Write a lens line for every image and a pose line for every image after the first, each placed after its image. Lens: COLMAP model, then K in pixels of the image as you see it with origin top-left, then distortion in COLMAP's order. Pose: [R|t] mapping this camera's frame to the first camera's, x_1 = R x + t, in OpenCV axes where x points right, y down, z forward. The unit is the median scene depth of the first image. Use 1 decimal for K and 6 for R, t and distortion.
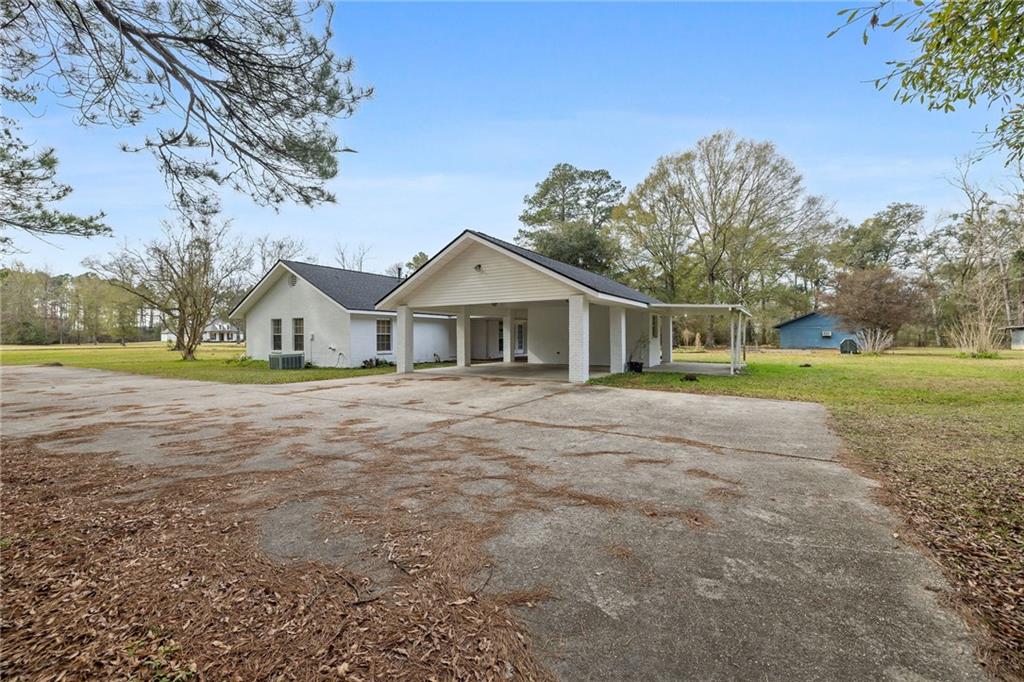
lens RADIAL K [[429.4, 0, 513.1], [0, 429.4, 340.9], [0, 0, 1]] dist [-0.002466, 0.000010]
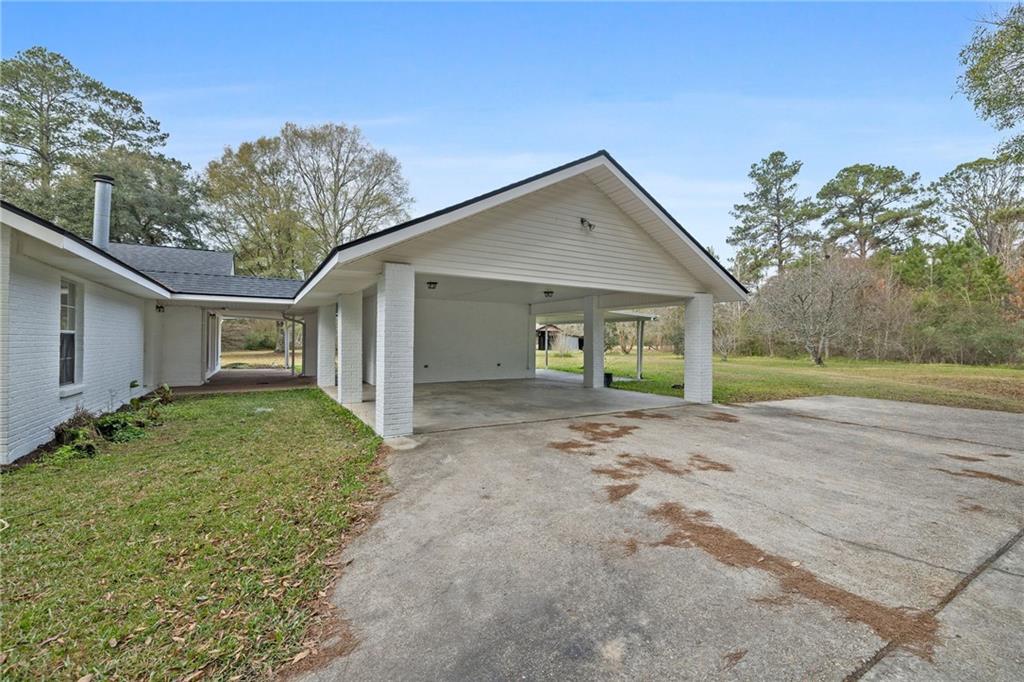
lens RADIAL K [[429.4, 0, 510.0], [0, 429.4, 340.9], [0, 0, 1]] dist [-0.002466, 0.000010]
pose [[0.466502, 0.007949, 0.884485, -0.108044], [-0.003038, 0.999968, -0.007384, -0.002158], [-0.884515, 0.000757, 0.466511, 0.141881]]
